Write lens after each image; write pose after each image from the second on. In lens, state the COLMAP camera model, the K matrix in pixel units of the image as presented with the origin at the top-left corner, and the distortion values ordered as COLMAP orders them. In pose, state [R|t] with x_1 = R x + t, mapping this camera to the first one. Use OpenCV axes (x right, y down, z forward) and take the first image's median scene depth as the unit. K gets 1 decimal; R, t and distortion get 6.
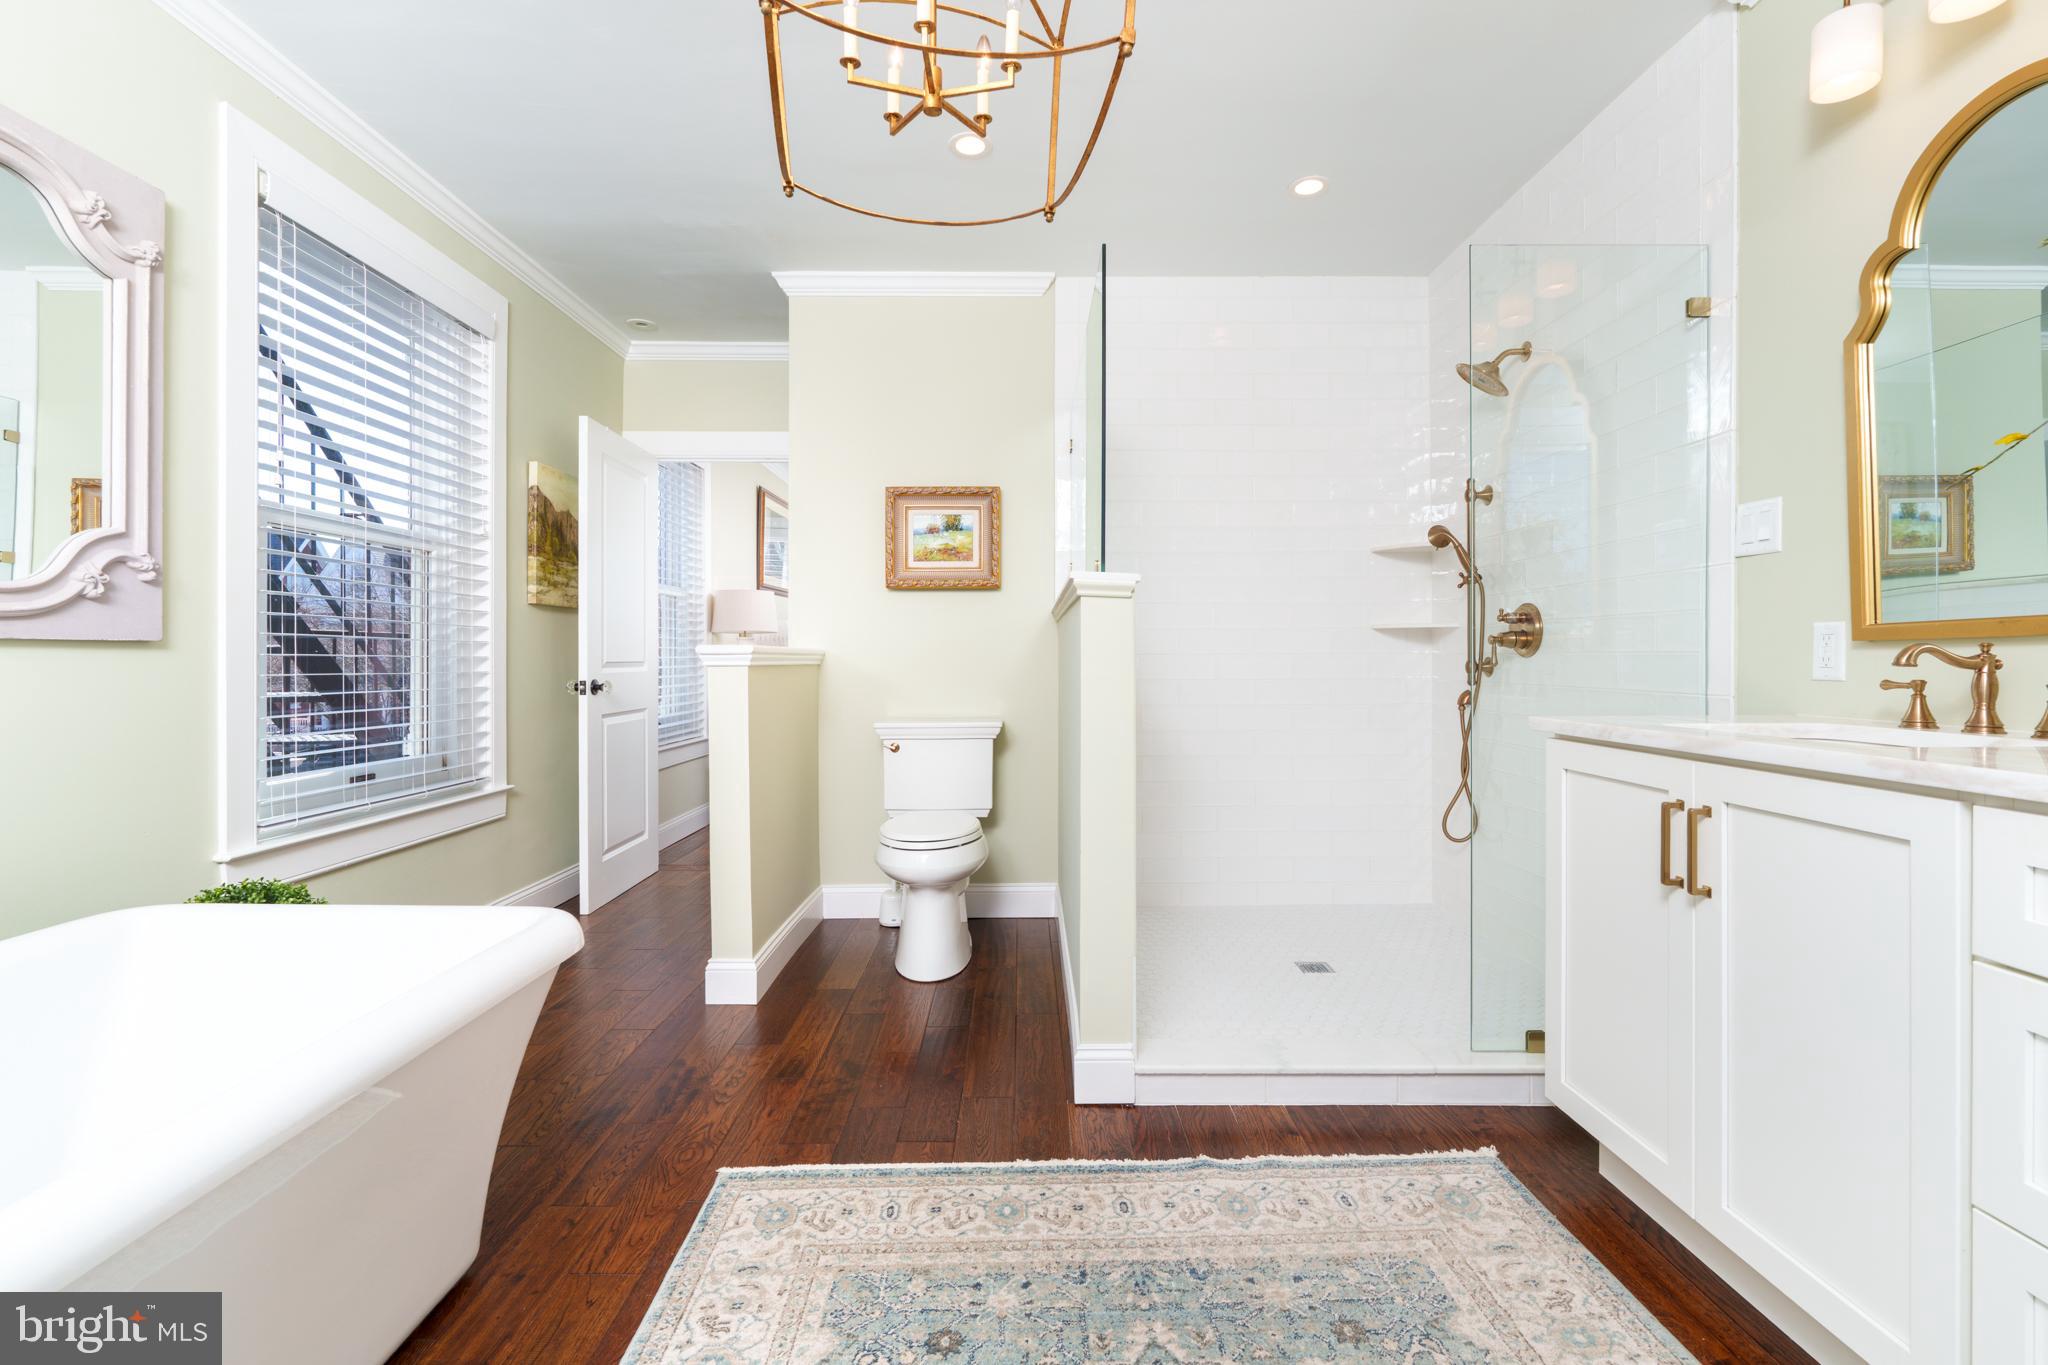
lens RADIAL K [[908.5, 0, 1024.9], [0, 908.5, 673.8], [0, 0, 1]] dist [-0.018864, -0.000844]
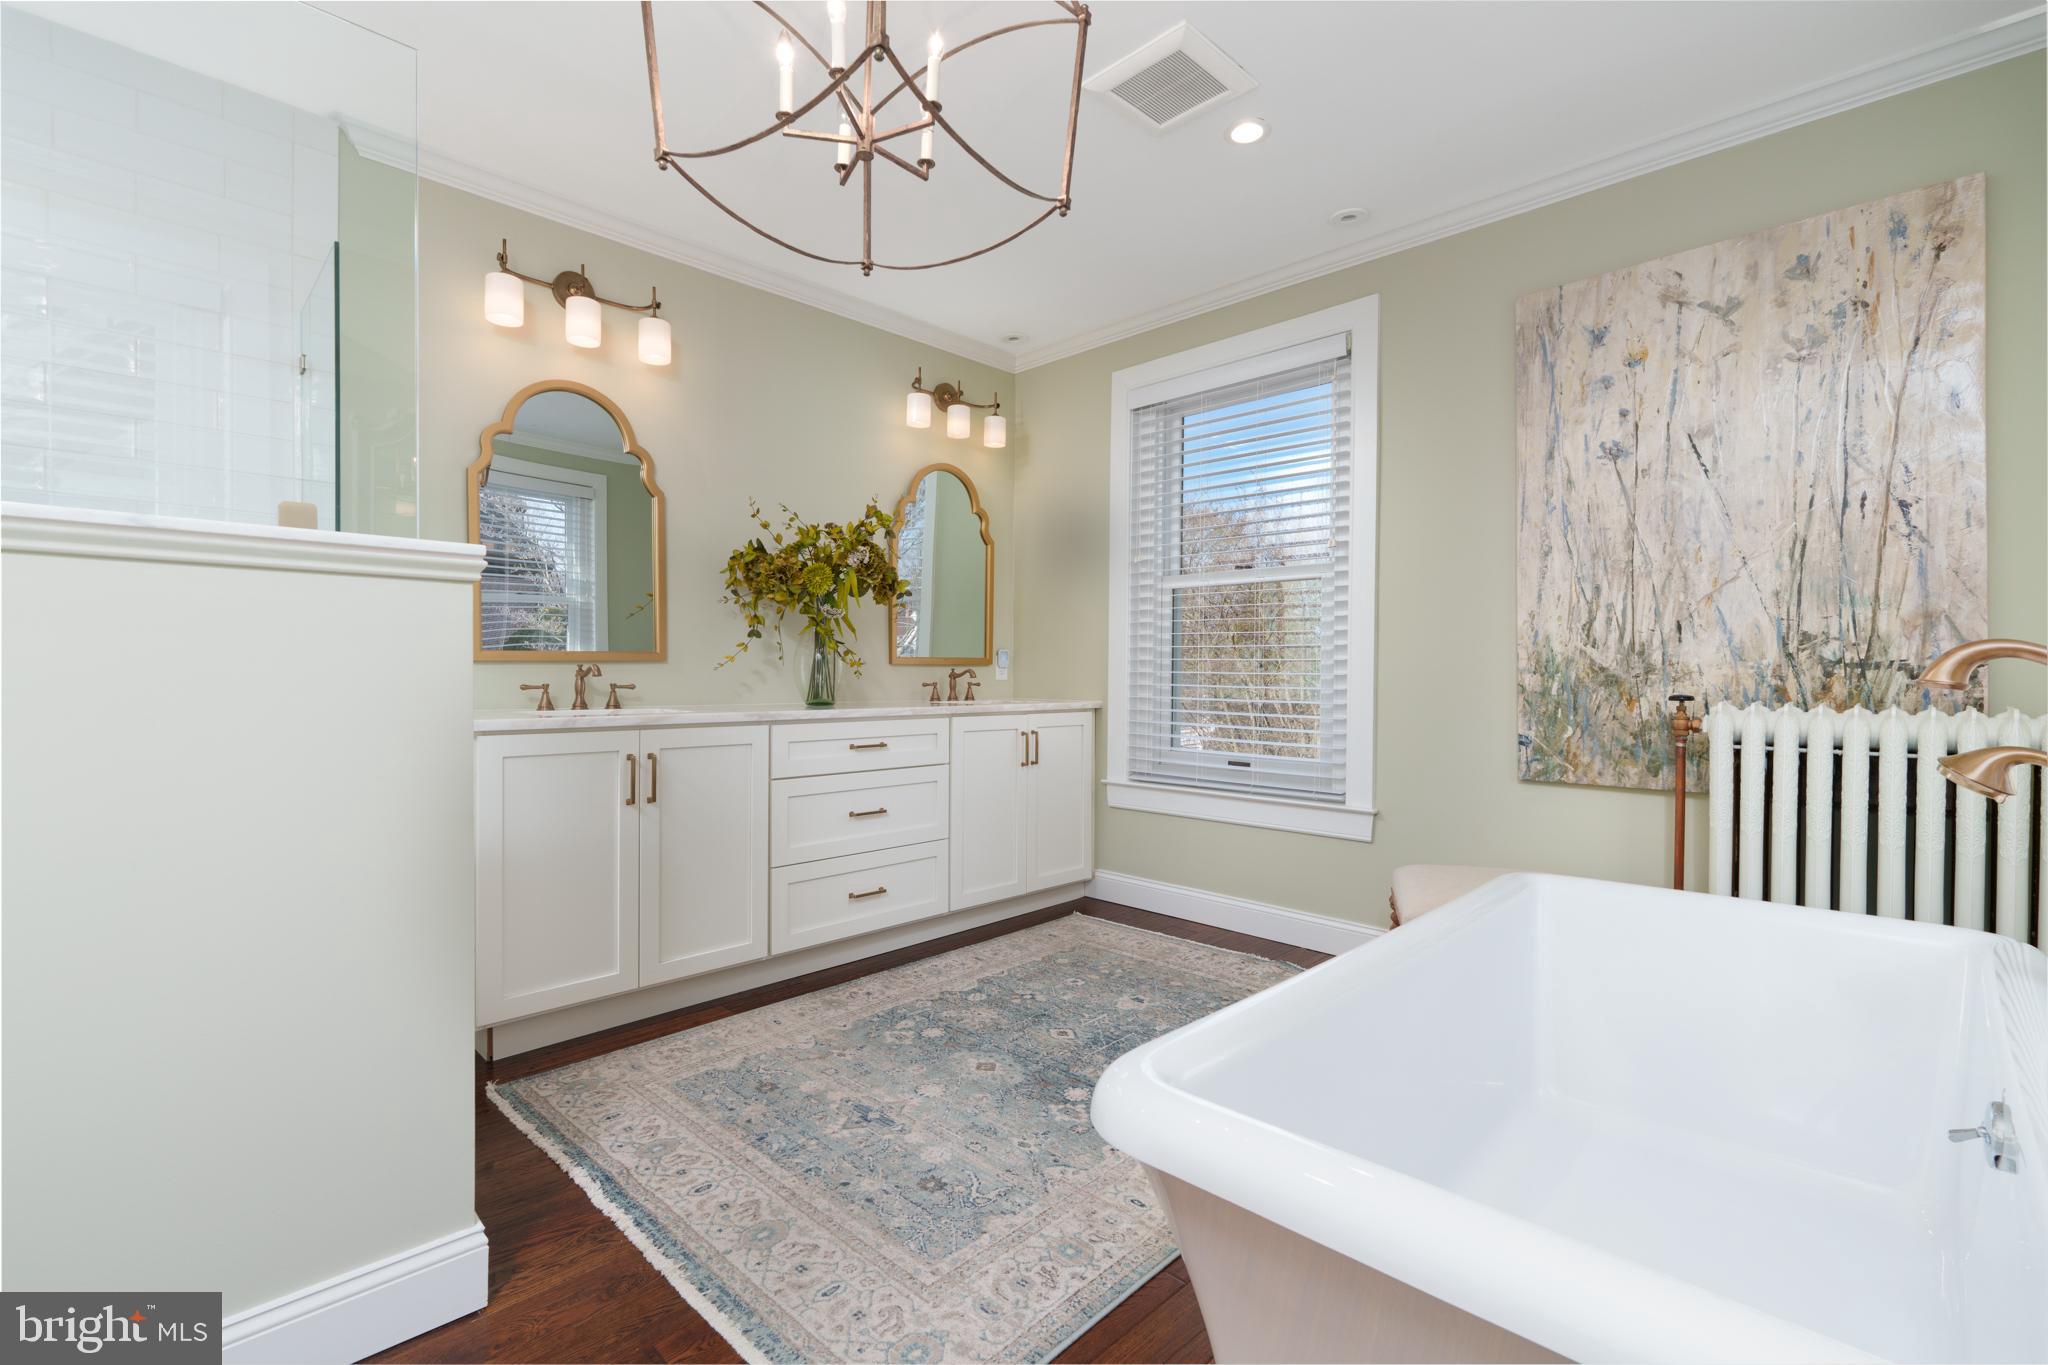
lens RADIAL K [[908.5, 0, 1027.2], [0, 908.5, 679.2], [0, 0, 1]] dist [-0.018864, -0.000844]
pose [[-0.712676, -0.011748, 0.701395, -1.006919], [0.006102, 0.999718, 0.022944, -0.038517], [-0.701467, 0.020632, -0.712403, 1.644369]]
